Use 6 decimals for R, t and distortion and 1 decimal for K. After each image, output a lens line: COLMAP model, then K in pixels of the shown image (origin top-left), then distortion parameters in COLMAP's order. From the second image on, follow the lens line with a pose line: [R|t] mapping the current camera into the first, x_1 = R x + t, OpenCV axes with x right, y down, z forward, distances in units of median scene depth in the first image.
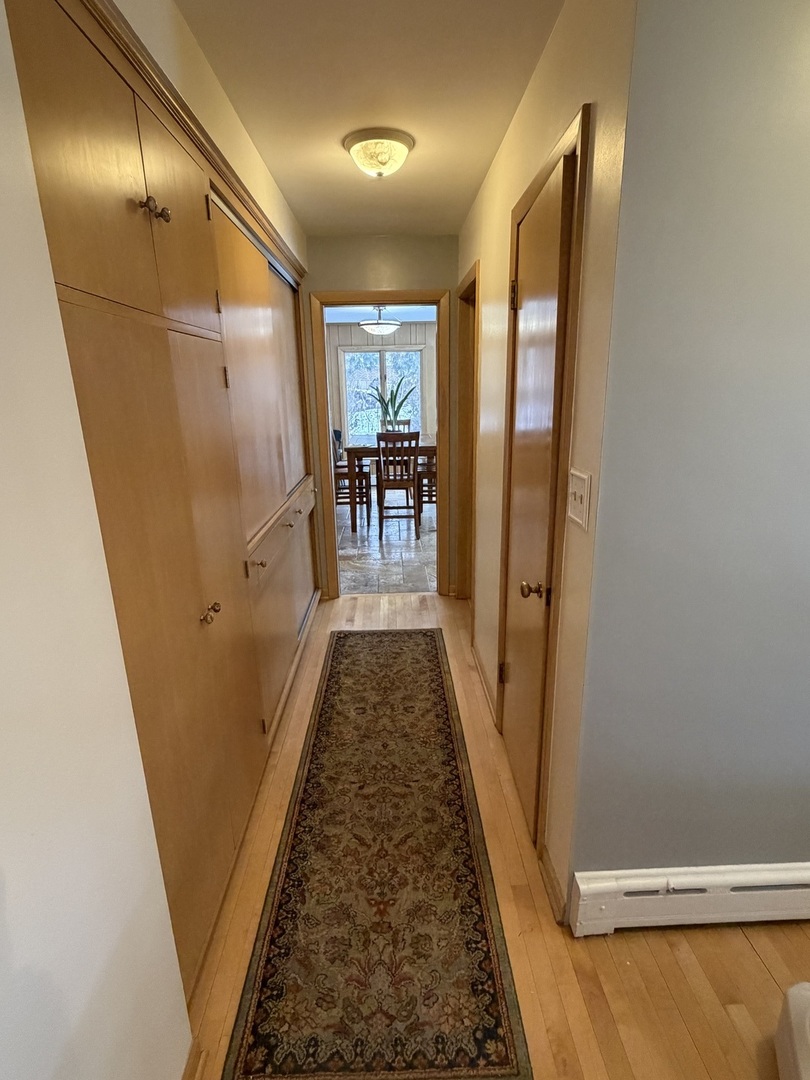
lens RADIAL K [[533.1, 0, 406.3], [0, 533.1, 540.3], [0, 0, 1]] dist [-0.003455, -0.000266]
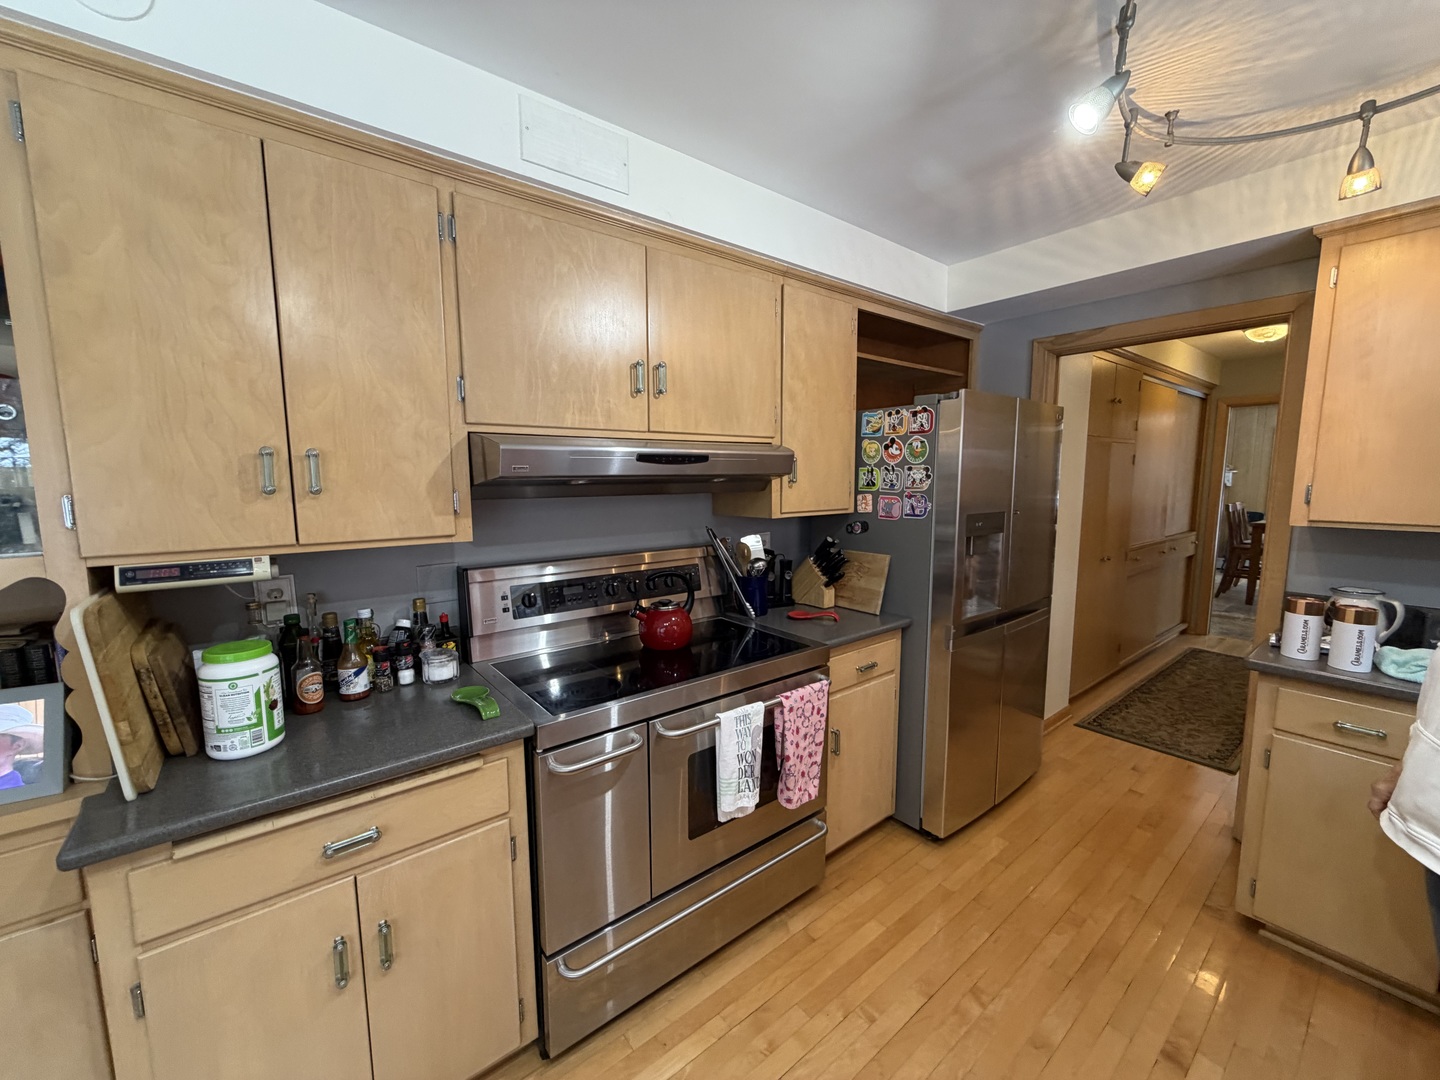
lens RADIAL K [[570.5, 0, 711.4], [0, 570.5, 540.9], [0, 0, 1]] dist [0.001997, -0.000201]
pose [[0.590549, 0.113583, -0.798968, 0.357151], [-0.228334, 0.973107, -0.030432, 0.315952], [0.774025, 0.200403, 0.600603, -1.110374]]
